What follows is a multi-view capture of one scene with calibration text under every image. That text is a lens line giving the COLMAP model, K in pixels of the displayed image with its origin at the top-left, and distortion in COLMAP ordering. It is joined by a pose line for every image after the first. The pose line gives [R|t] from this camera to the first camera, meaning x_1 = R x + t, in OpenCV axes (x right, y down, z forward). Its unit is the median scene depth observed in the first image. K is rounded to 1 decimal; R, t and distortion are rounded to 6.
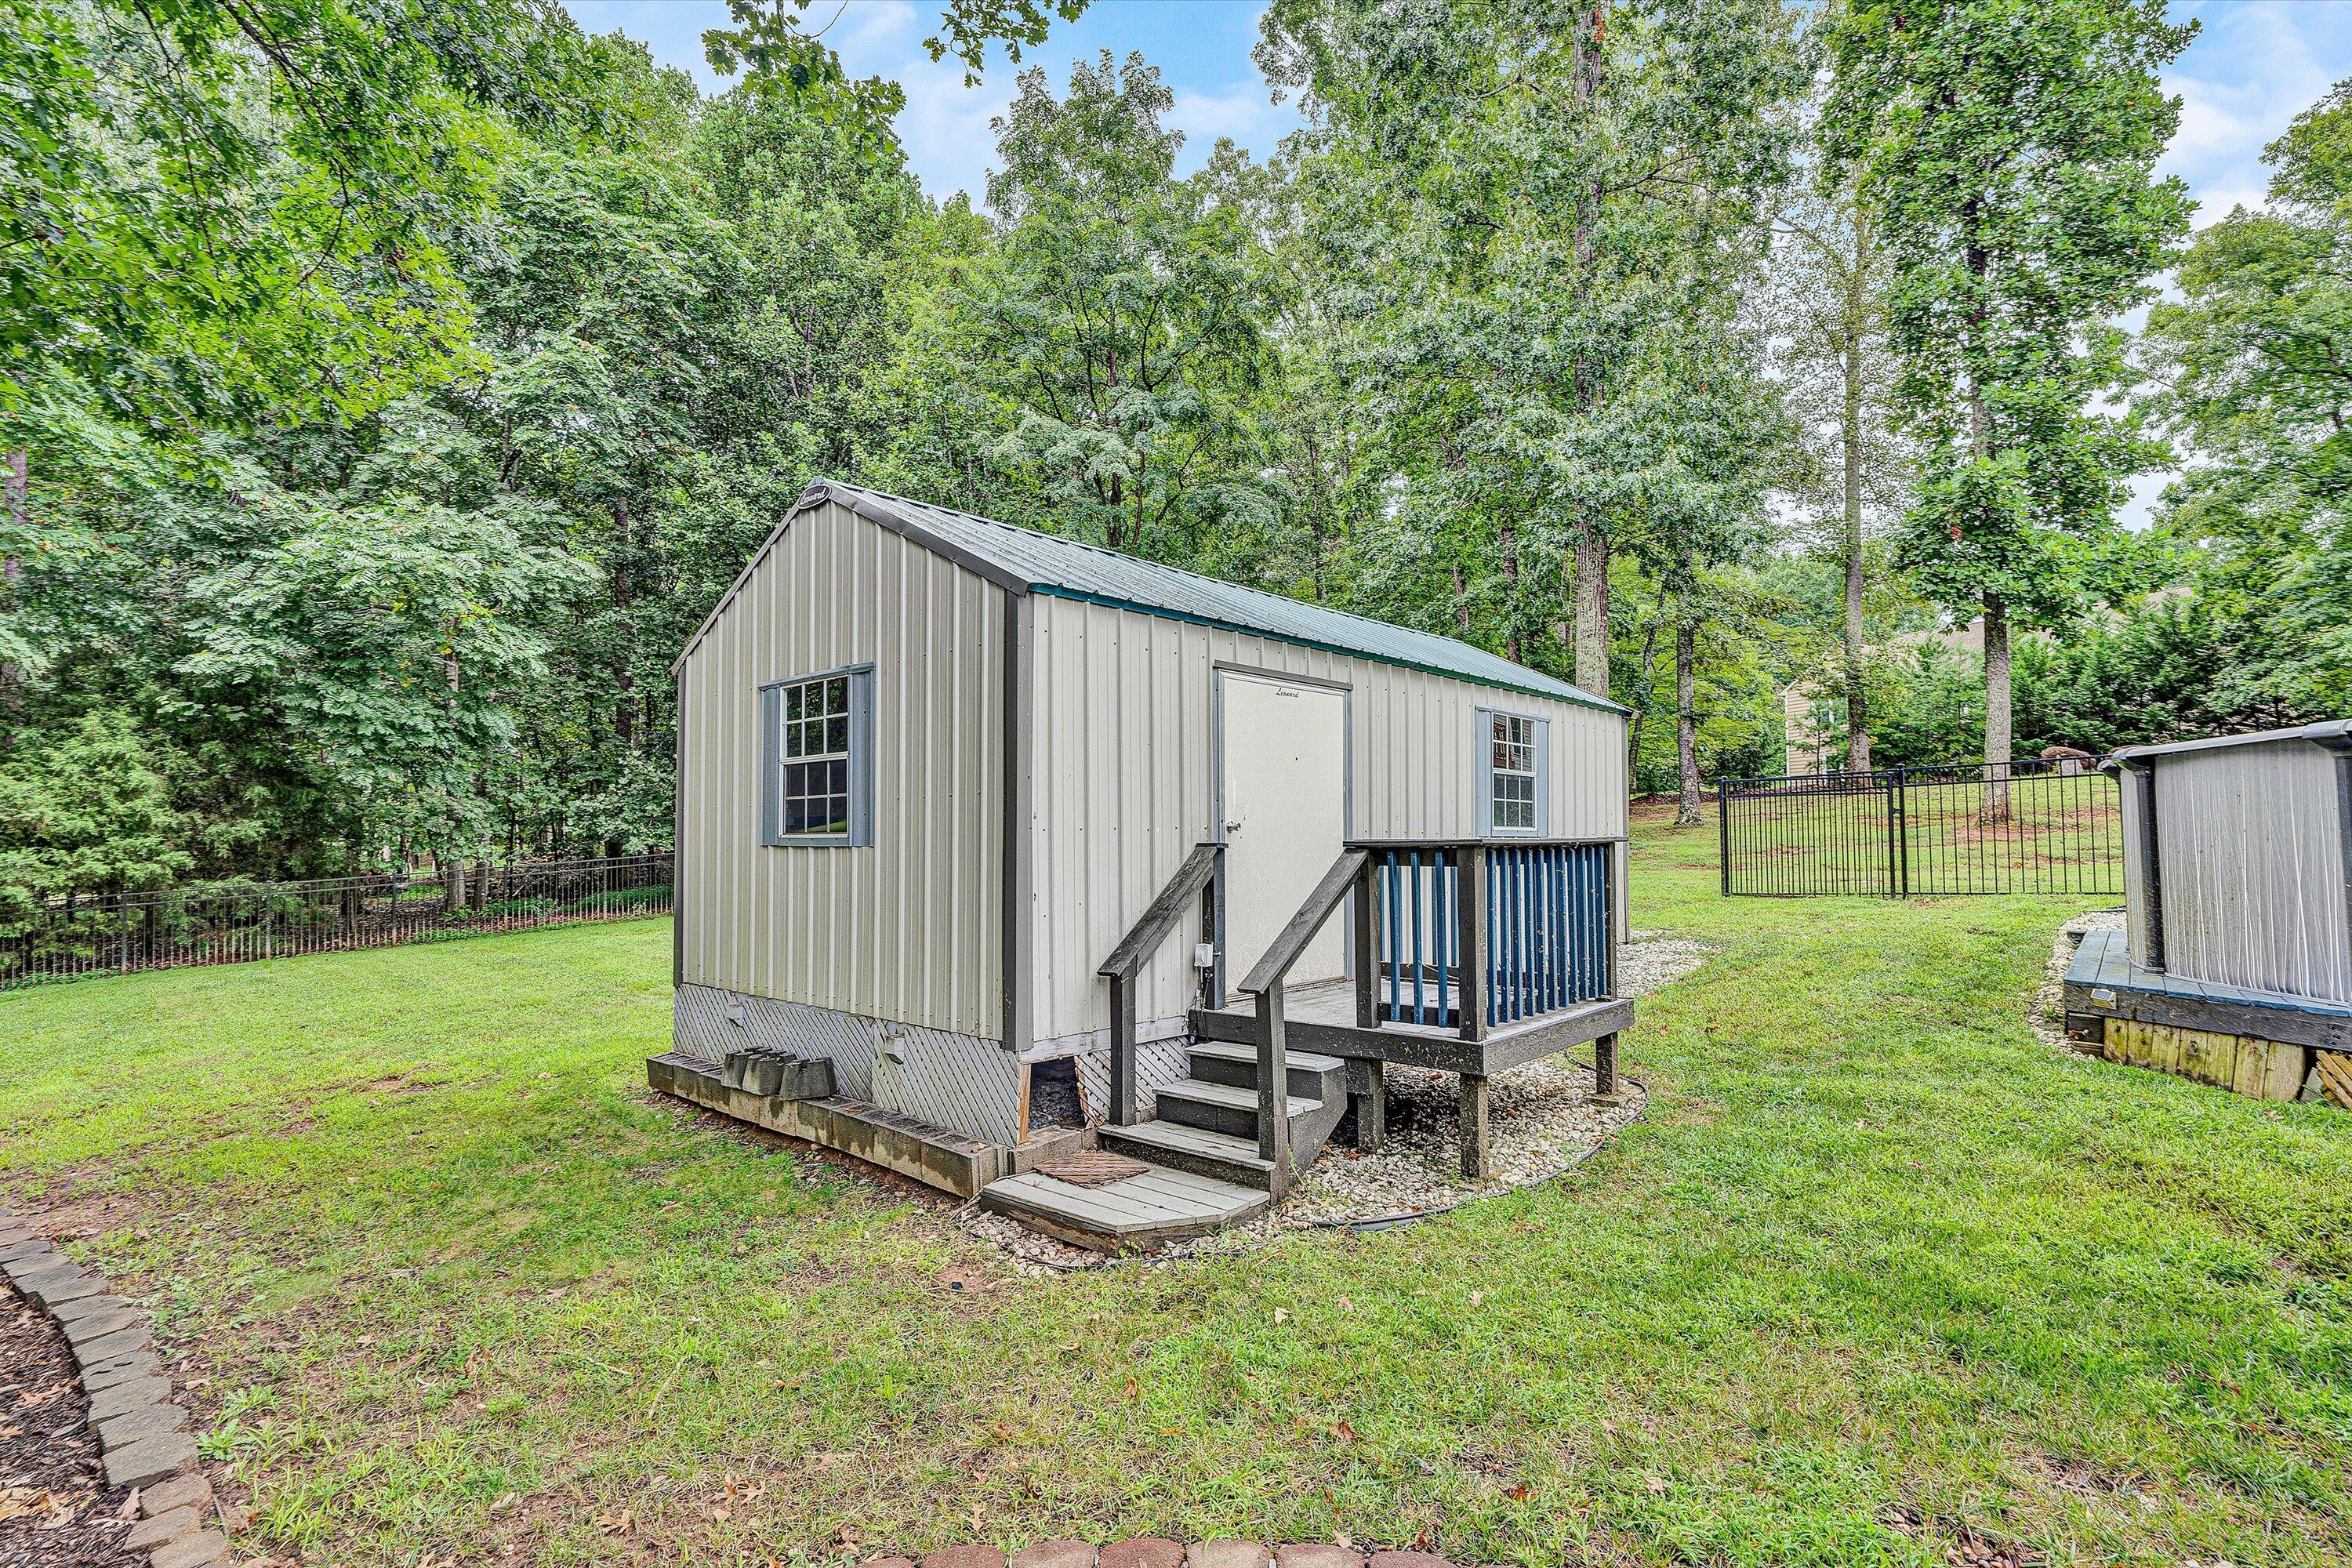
lens RADIAL K [[1125.6, 0, 1172.7], [0, 1125.6, 808.1], [0, 0, 1]] dist [0.005862, -0.001697]
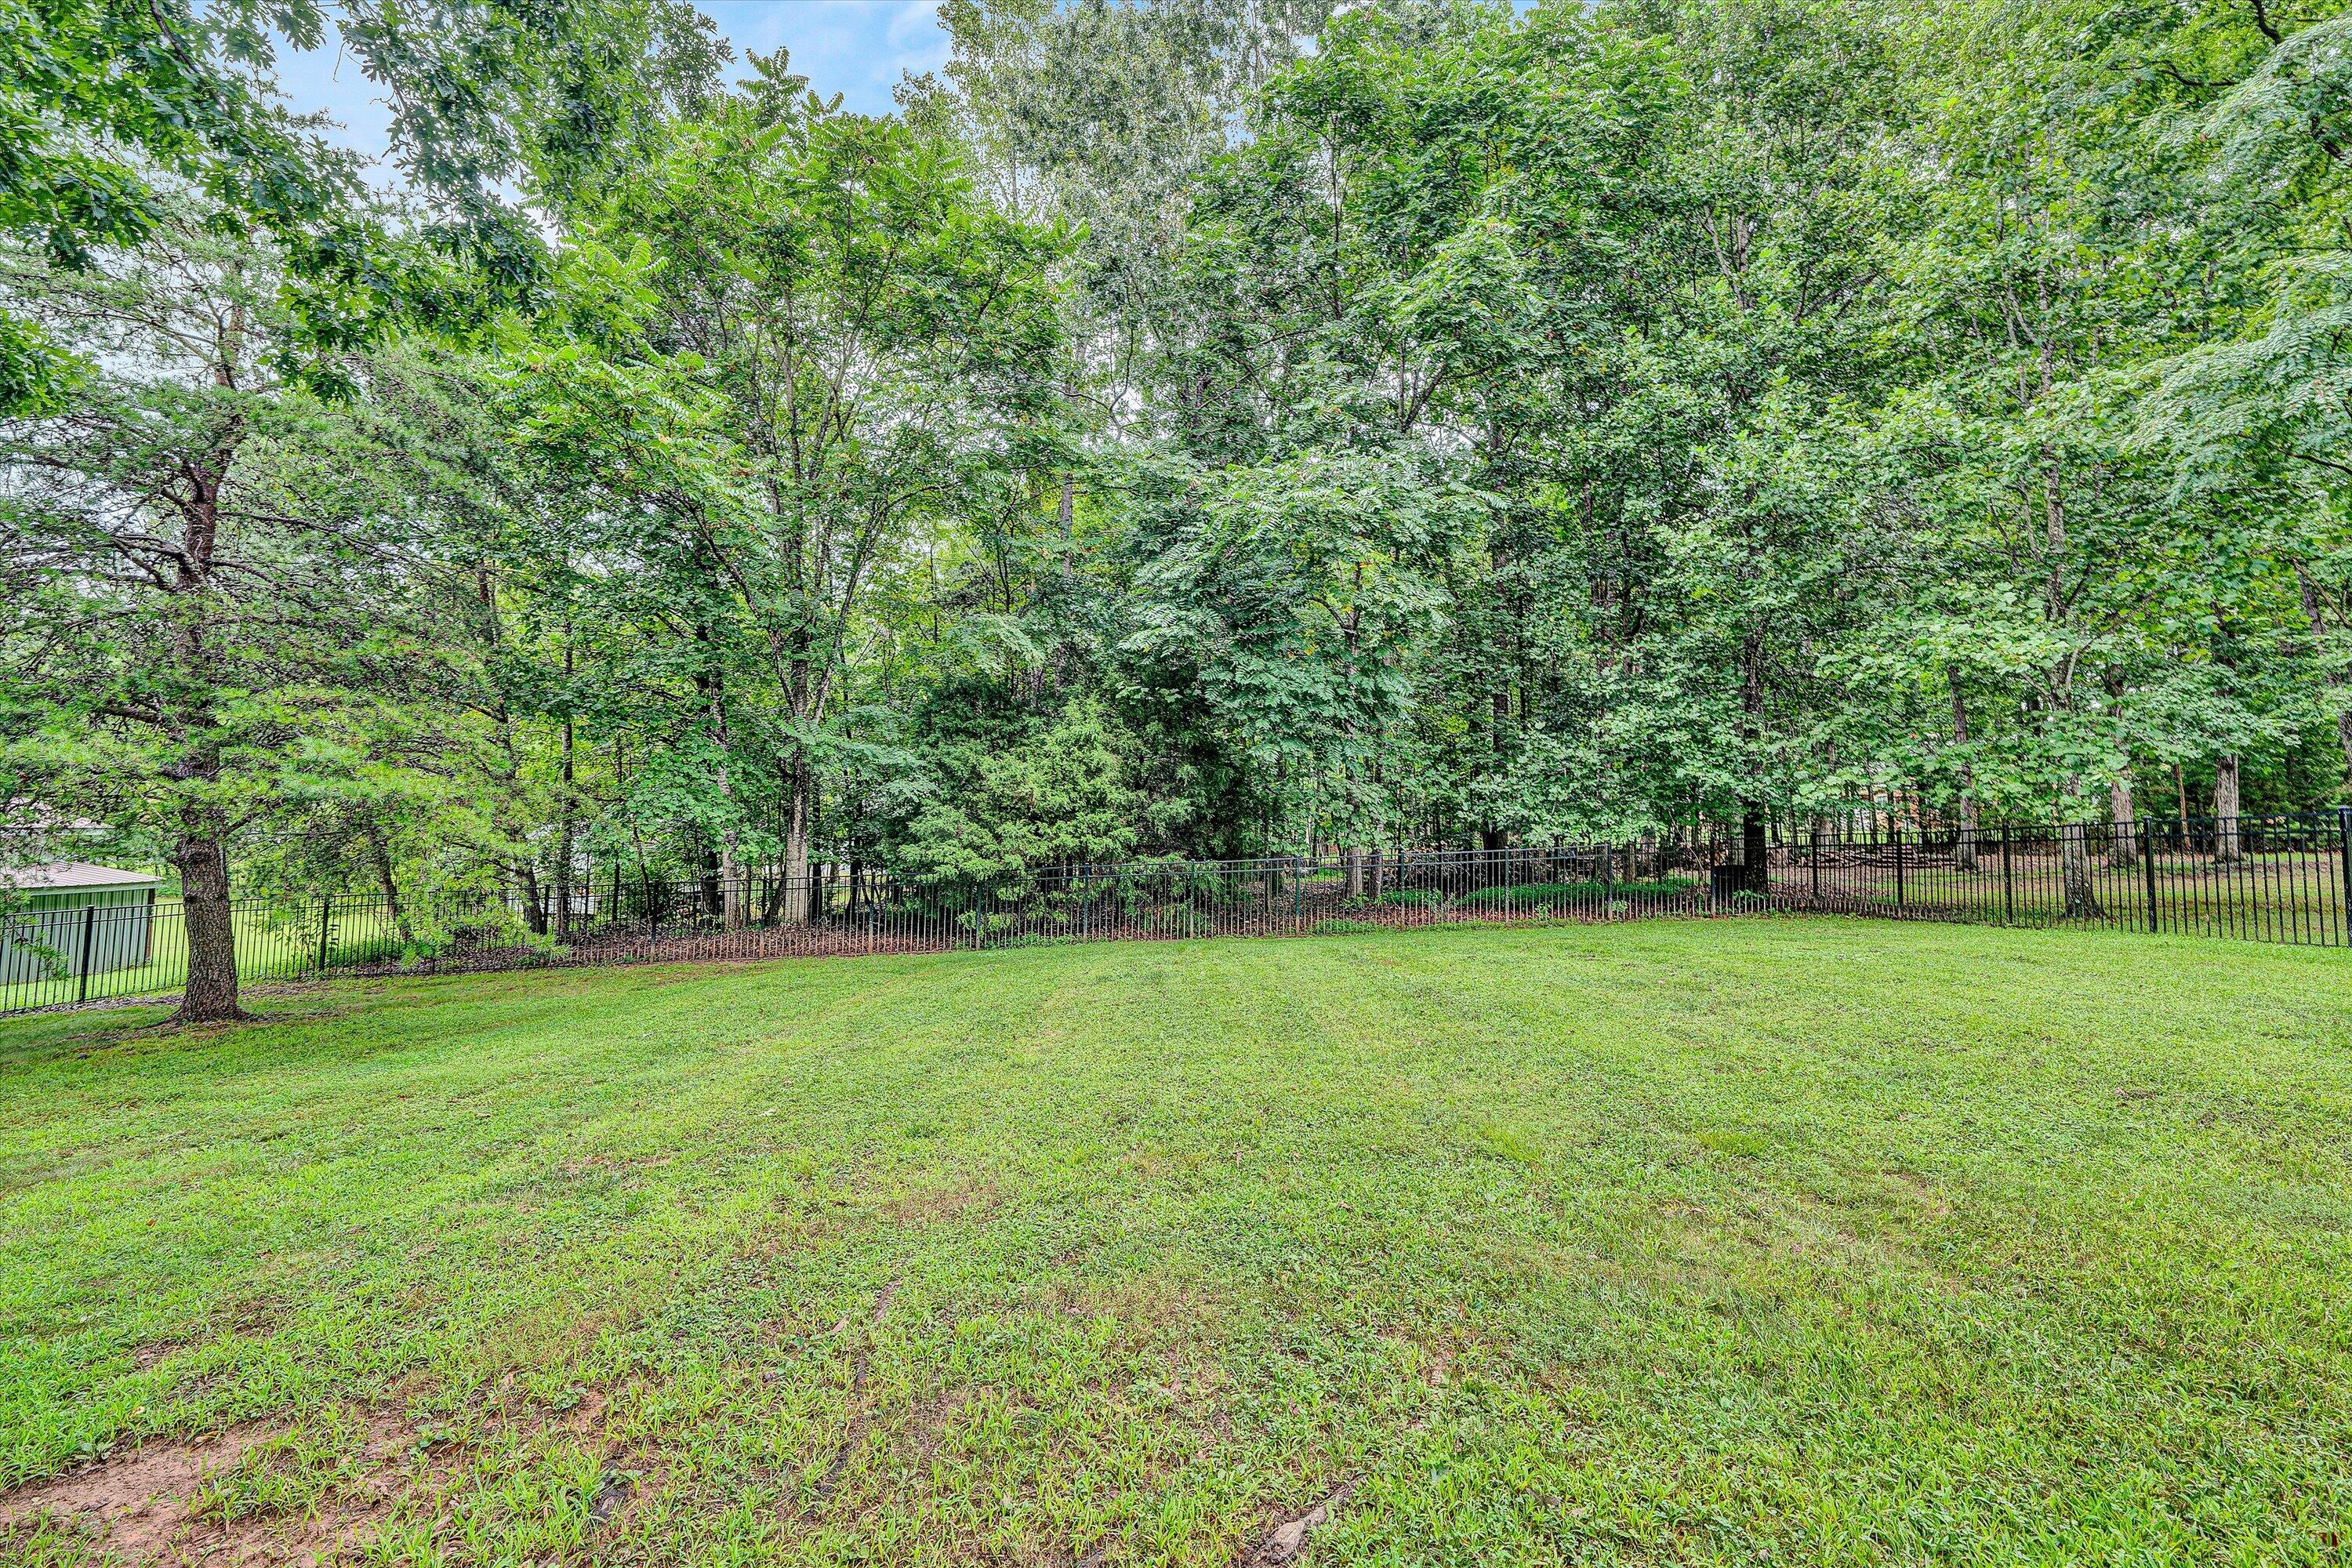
lens RADIAL K [[960.5, 0, 1175.0], [0, 960.5, 791.4], [0, 0, 1]] dist [-0.000577, -0.000193]
pose [[0.731561, -0.008078, -0.681728, -0.238592], [-0.008635, 0.999740, -0.021112, 0.023100], [0.681722, 0.021332, 0.731301, 0.374502]]
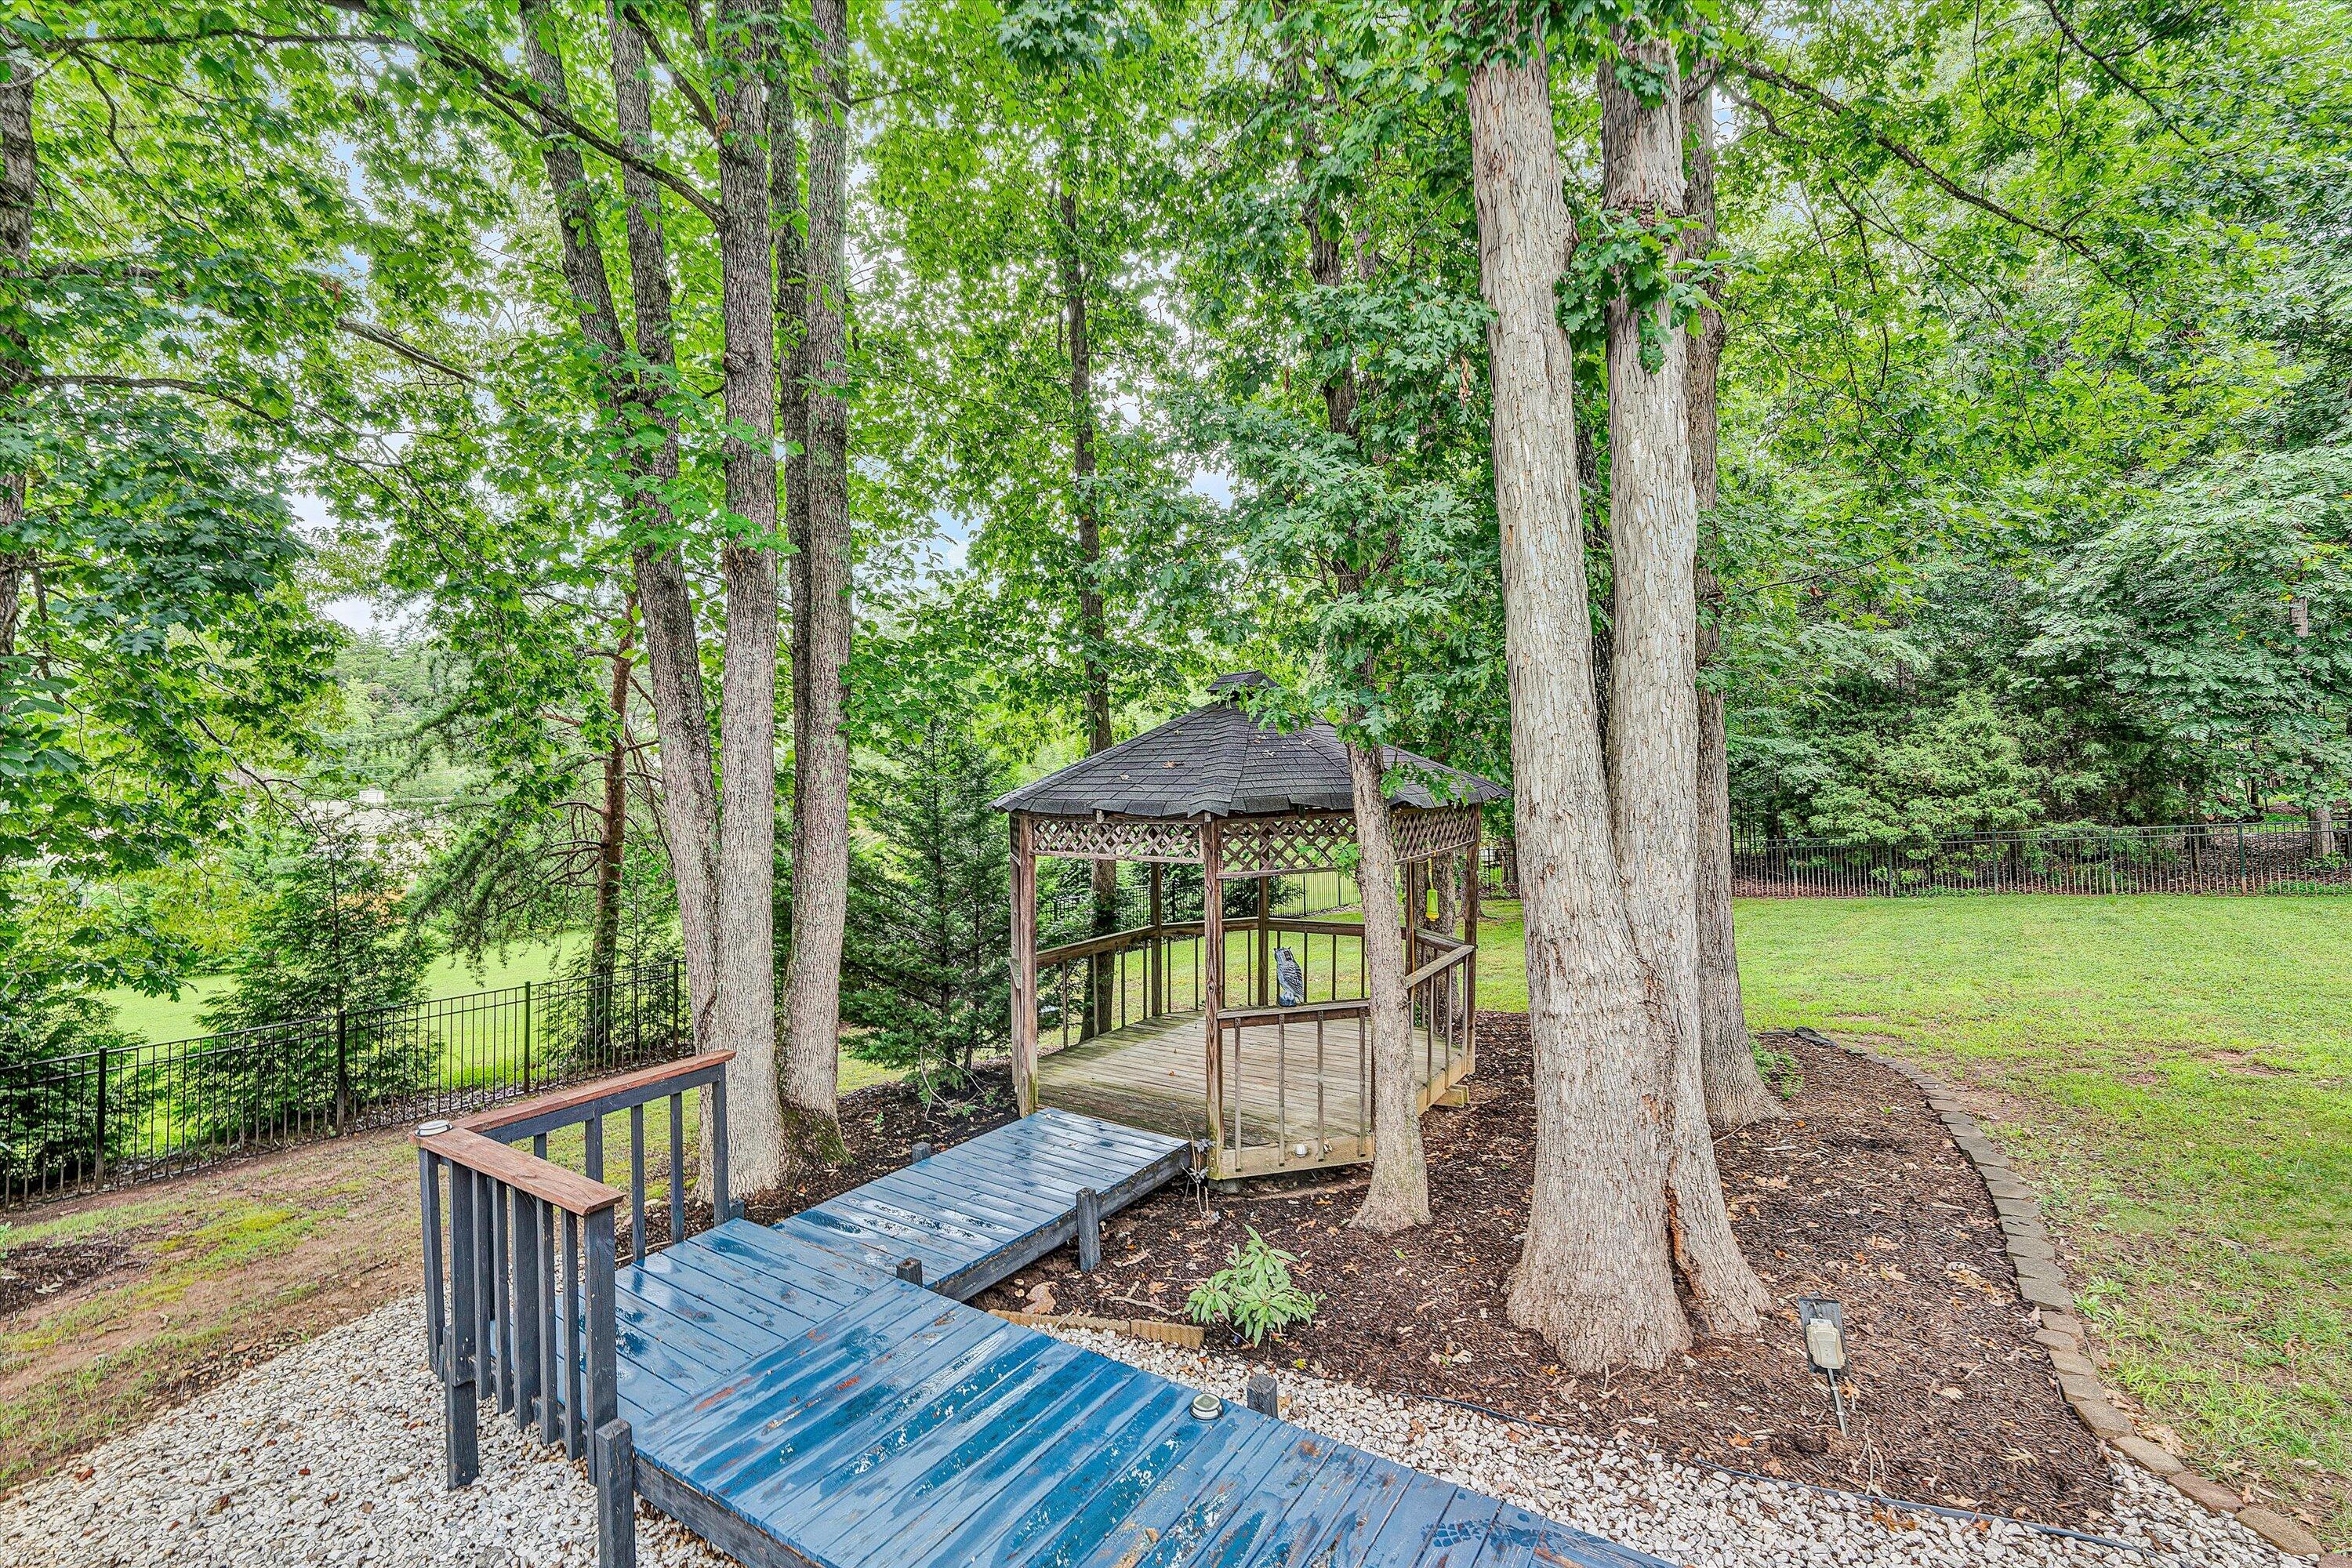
lens RADIAL K [[995.9, 0, 1202.3], [0, 995.9, 743.5], [0, 0, 1]] dist [-0.000985, 0.001444]
pose [[0.155480, -0.028894, -0.987416, 0.059070], [0.047013, 0.998656, -0.021820, -0.040937], [0.986720, -0.043028, 0.156629, -0.066132]]
